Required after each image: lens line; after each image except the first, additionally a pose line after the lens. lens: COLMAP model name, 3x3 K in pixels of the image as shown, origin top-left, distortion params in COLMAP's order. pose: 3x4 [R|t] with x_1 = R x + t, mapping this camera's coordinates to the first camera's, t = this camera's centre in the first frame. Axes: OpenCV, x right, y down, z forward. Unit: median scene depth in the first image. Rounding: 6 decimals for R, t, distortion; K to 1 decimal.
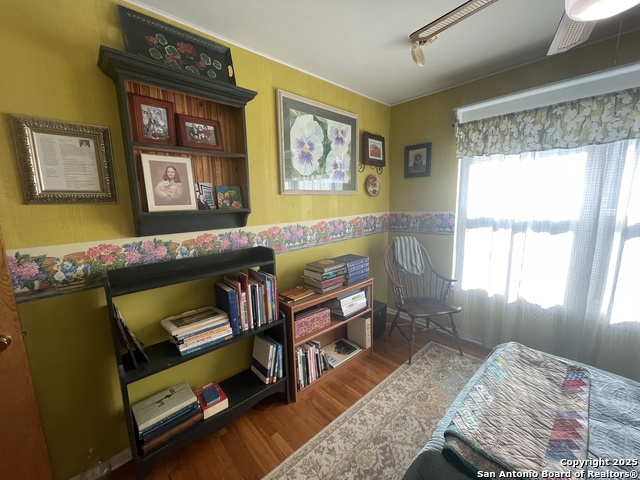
lens RADIAL K [[258.8, 0, 317.7], [0, 258.8, 239.8], [0, 0, 1]] dist [0.000224, 0.000536]
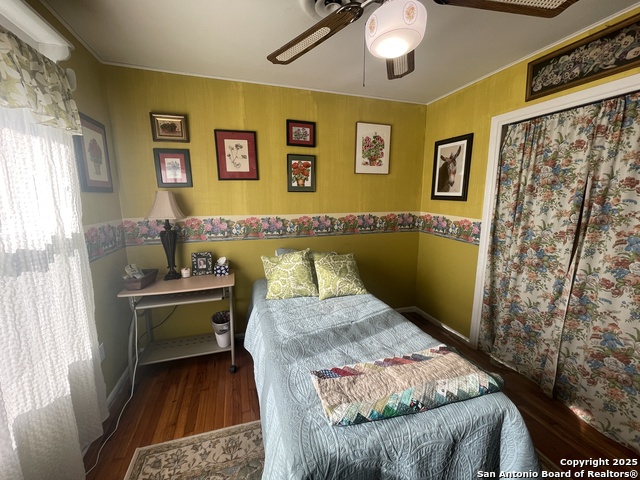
lens RADIAL K [[258.8, 0, 320.7], [0, 258.8, 239.3], [0, 0, 1]] dist [0.000224, 0.000536]
pose [[-0.910341, -0.042084, 0.411713, 0.423346], [0.090352, 0.950610, 0.296948, -0.210381], [-0.403875, 0.307523, -0.861577, 1.190757]]
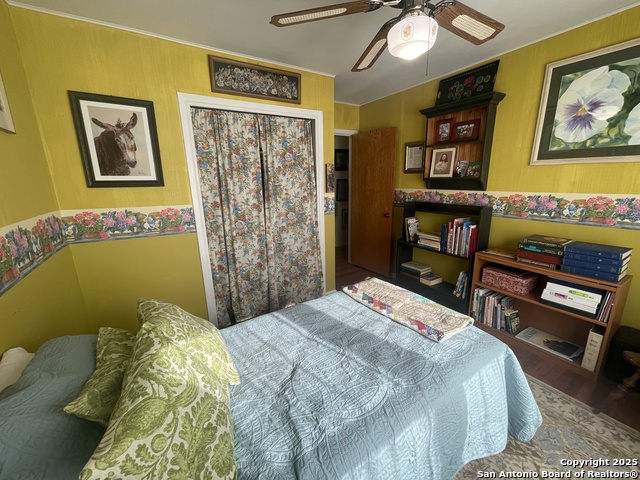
lens RADIAL K [[258.8, 0, 318.8], [0, 258.8, 237.0], [0, 0, 1]] dist [0.000224, 0.000536]
pose [[-0.175391, 0.251232, -0.951904, 1.430481], [-0.123110, 0.953705, 0.274391, -0.096093], [0.976771, 0.165314, -0.136342, 0.404171]]
